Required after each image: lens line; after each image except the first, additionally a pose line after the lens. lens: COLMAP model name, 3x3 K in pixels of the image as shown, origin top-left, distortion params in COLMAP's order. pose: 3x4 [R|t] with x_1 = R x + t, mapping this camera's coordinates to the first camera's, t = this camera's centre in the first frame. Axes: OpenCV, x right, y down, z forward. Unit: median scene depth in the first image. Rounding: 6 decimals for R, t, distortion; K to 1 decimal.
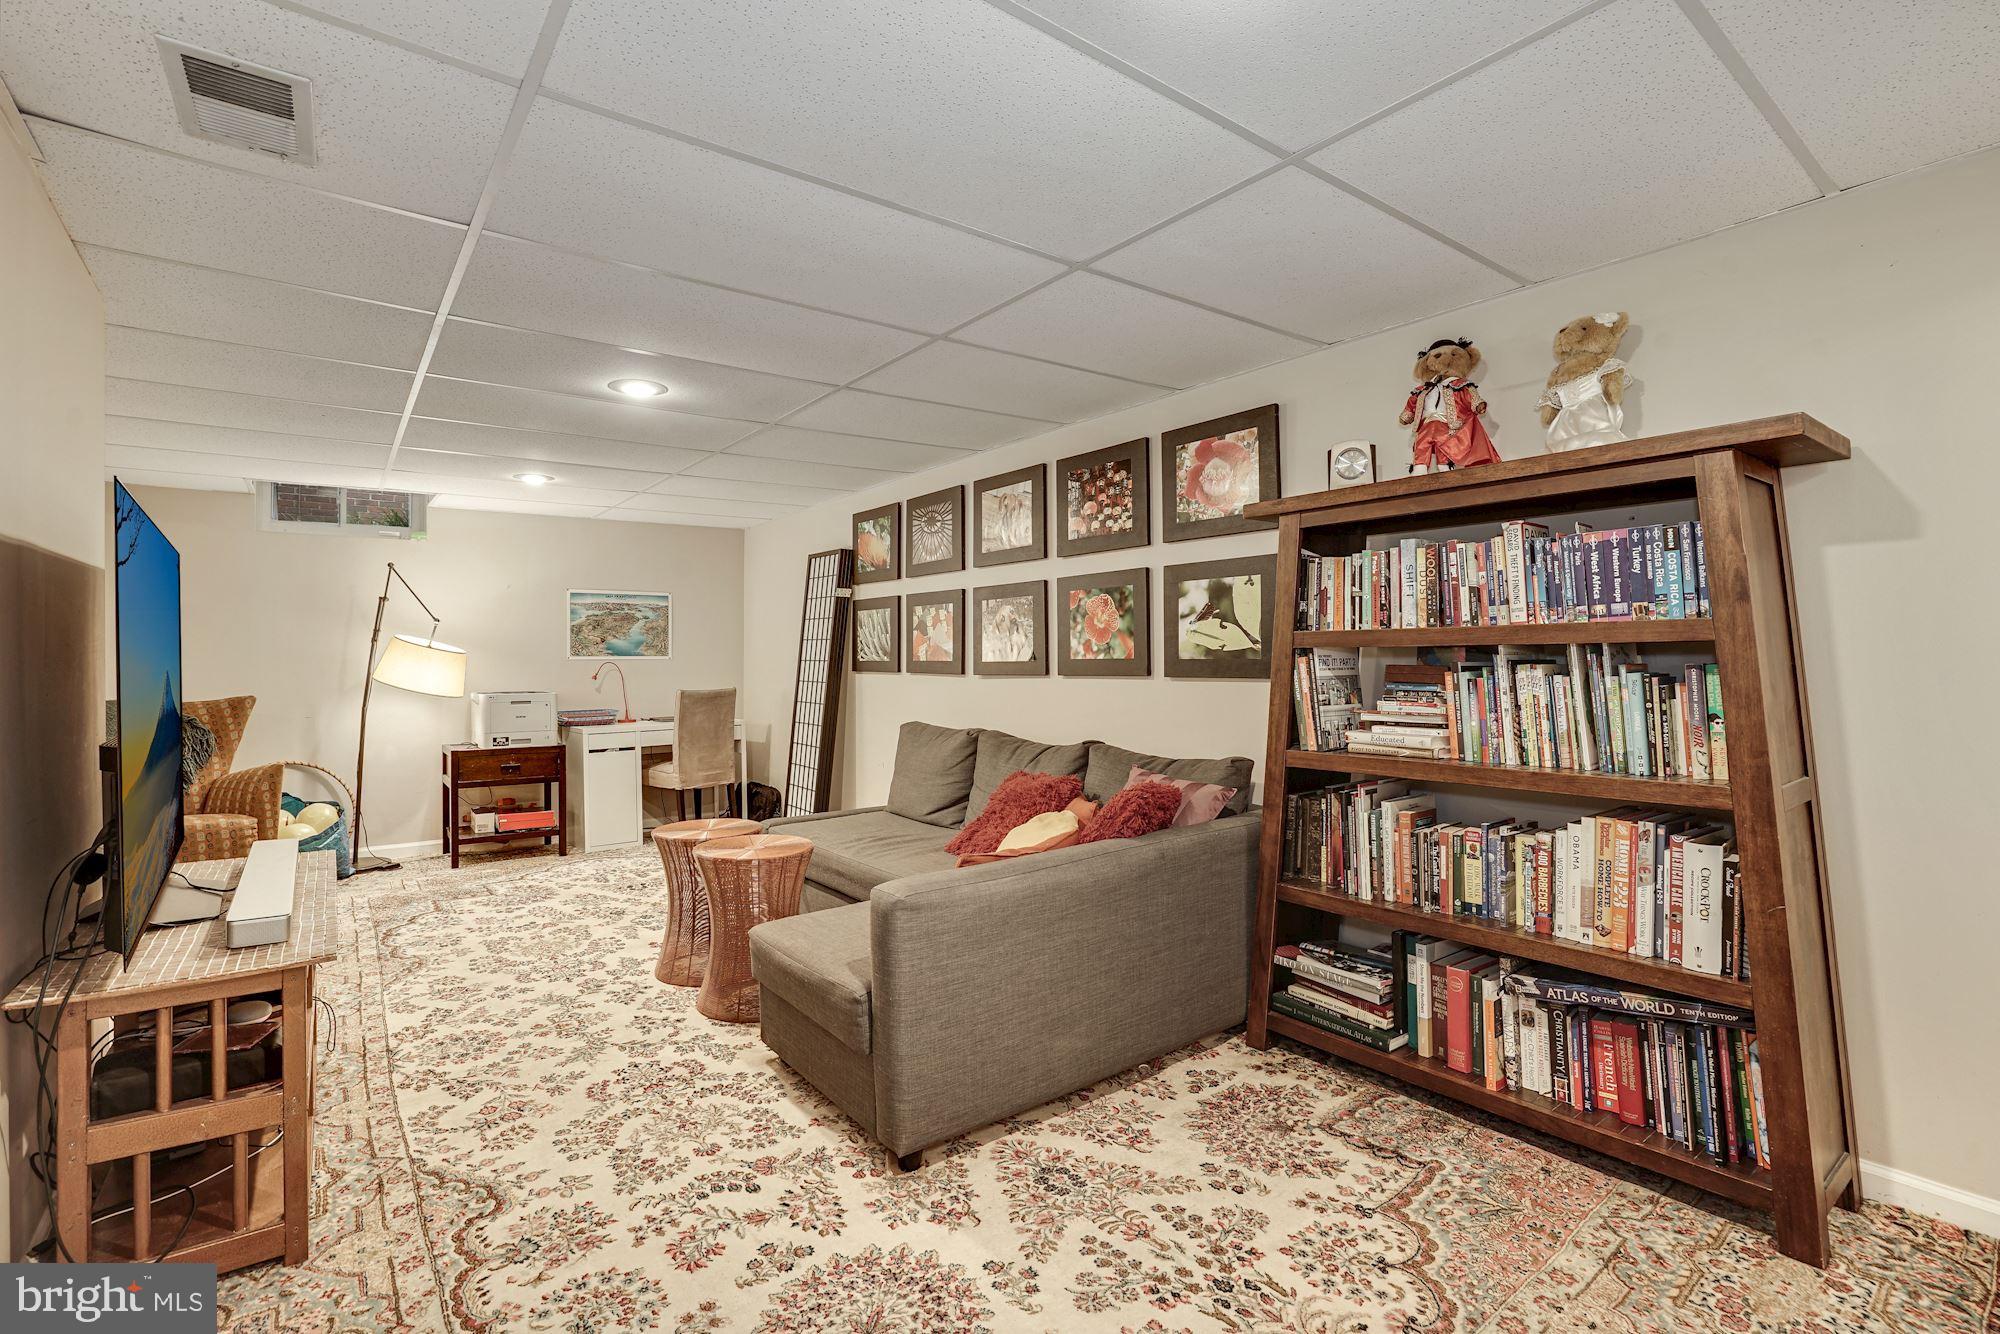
lens RADIAL K [[951.4, 0, 998.9], [0, 951.4, 661.9], [0, 0, 1]] dist [-0.064376, 0.028251]
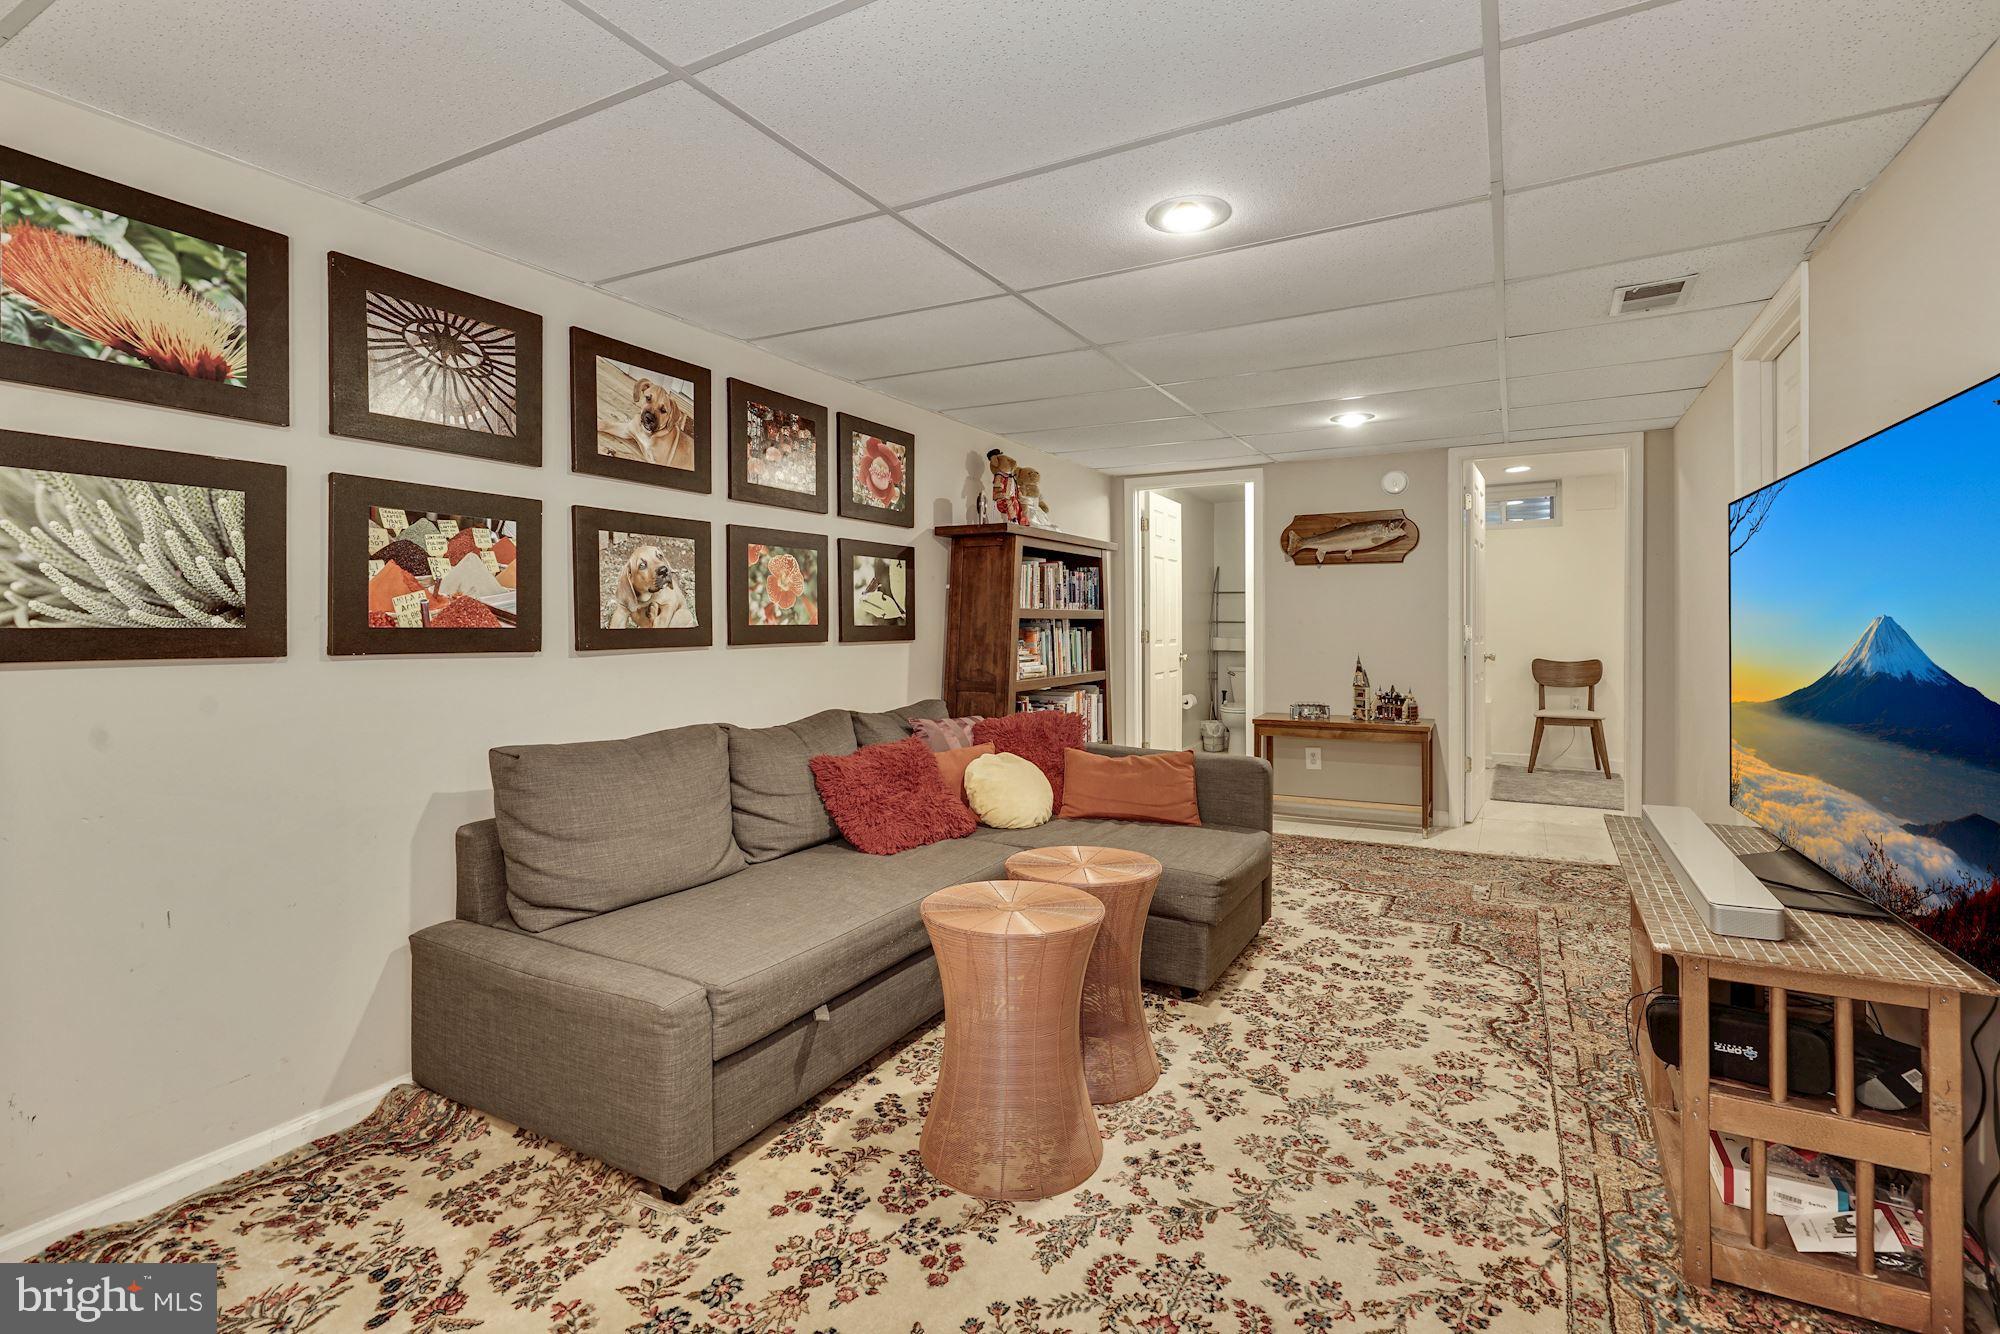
lens RADIAL K [[928.9, 0, 1000.3], [0, 928.9, 636.3], [0, 0, 1]] dist [-0.000723, -0.000111]
pose [[-0.416760, -0.002256, 0.909014, -0.904511], [0.010104, 0.999924, 0.007114, 0.004107], [-0.908960, 0.012150, -0.416706, 1.355799]]
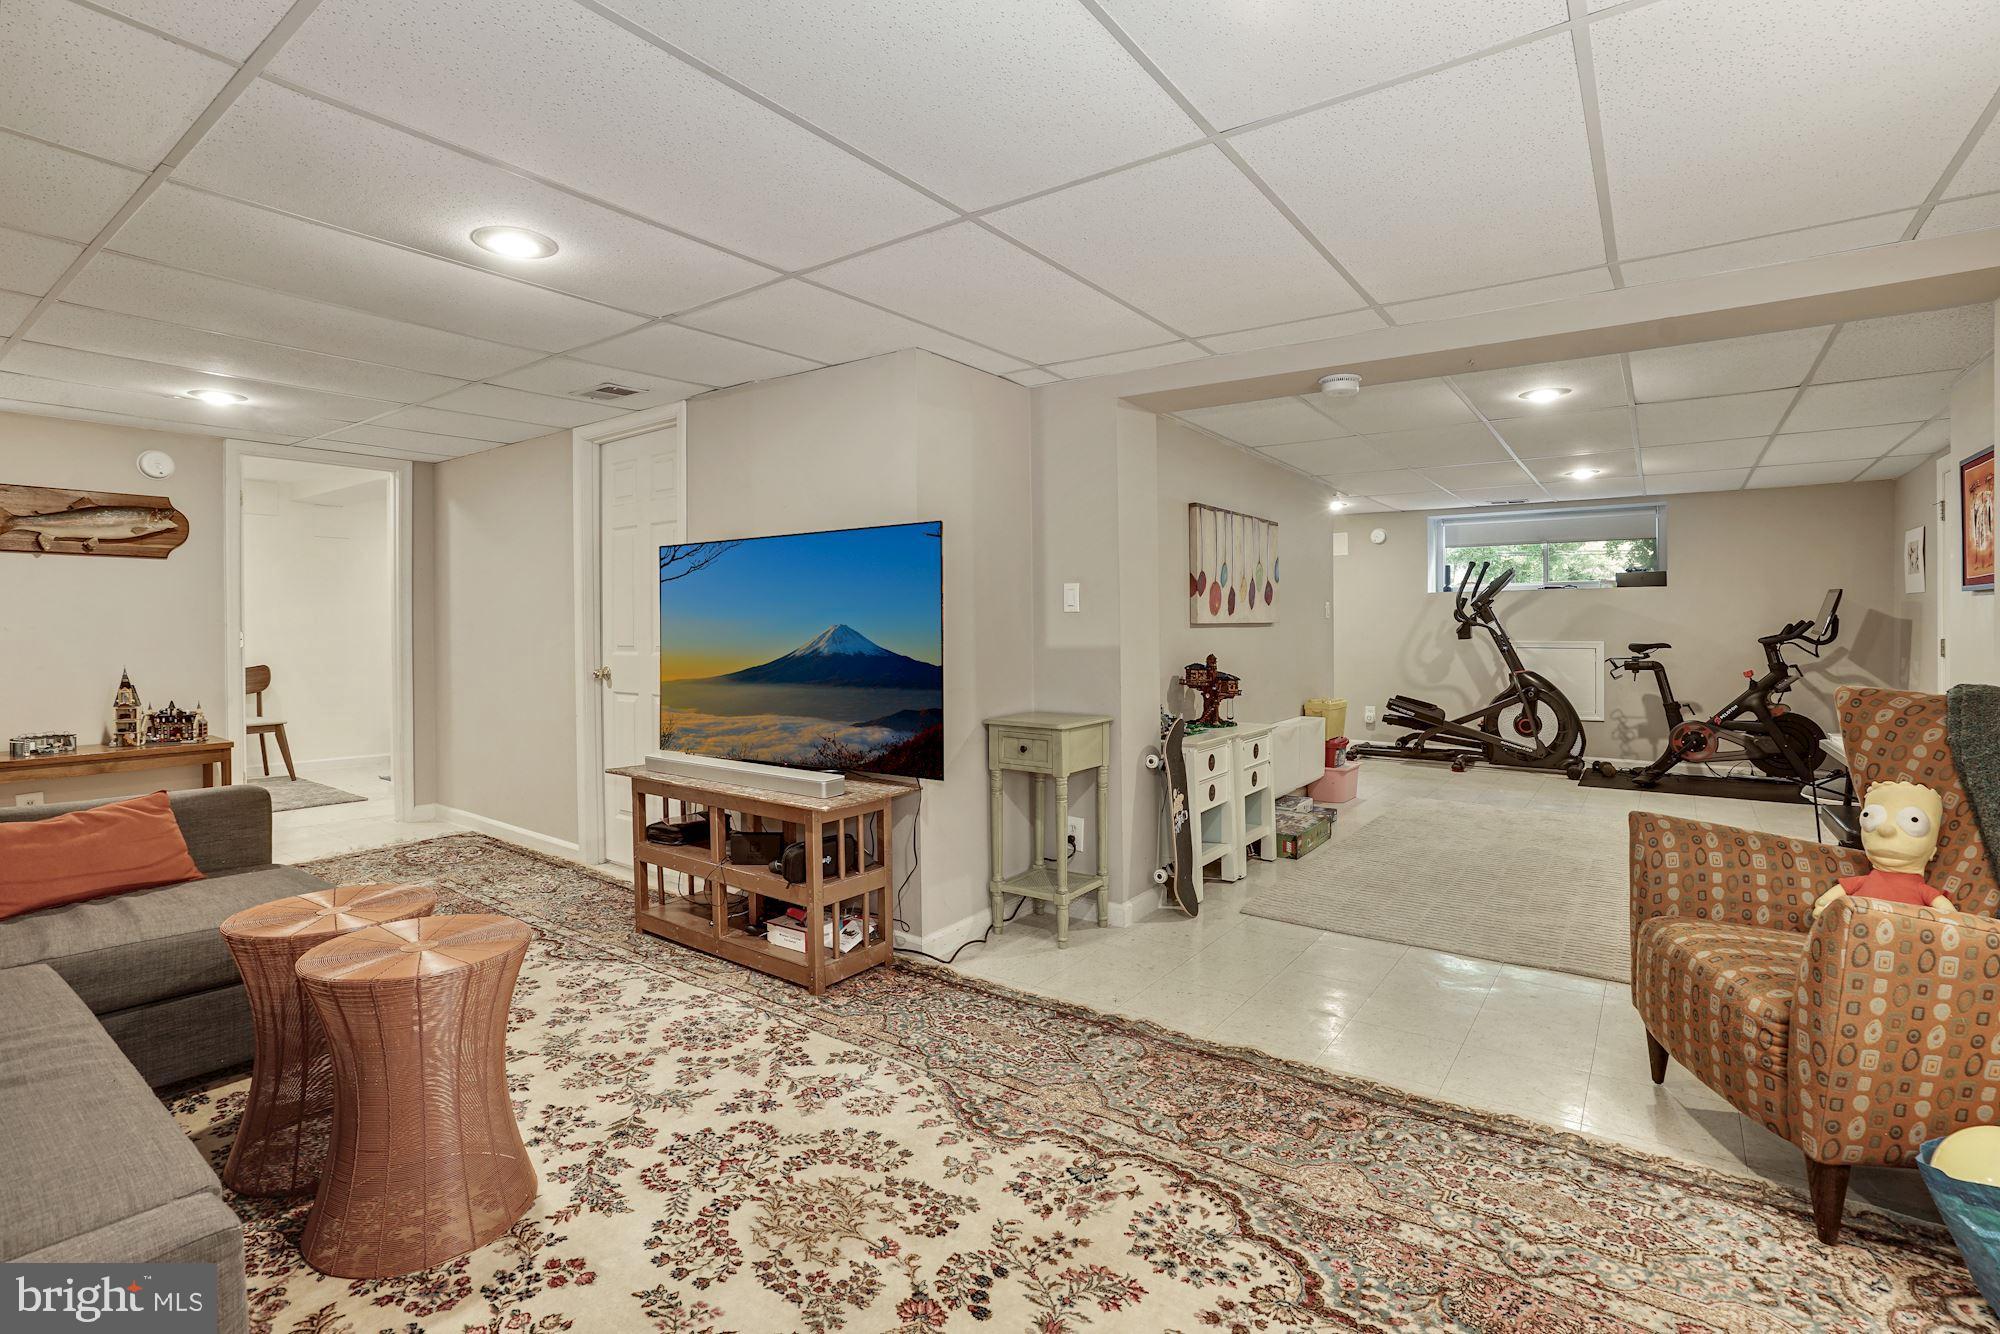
lens RADIAL K [[936.9, 0, 970.9], [0, 936.9, 643.2], [0, 0, 1]] dist [-0.013448, 0.000614]
pose [[-0.961630, 0.015795, -0.273895, -0.503628], [0.009548, 0.999663, 0.024128, -0.001318], [0.274184, 0.020587, -0.961457, 1.718531]]
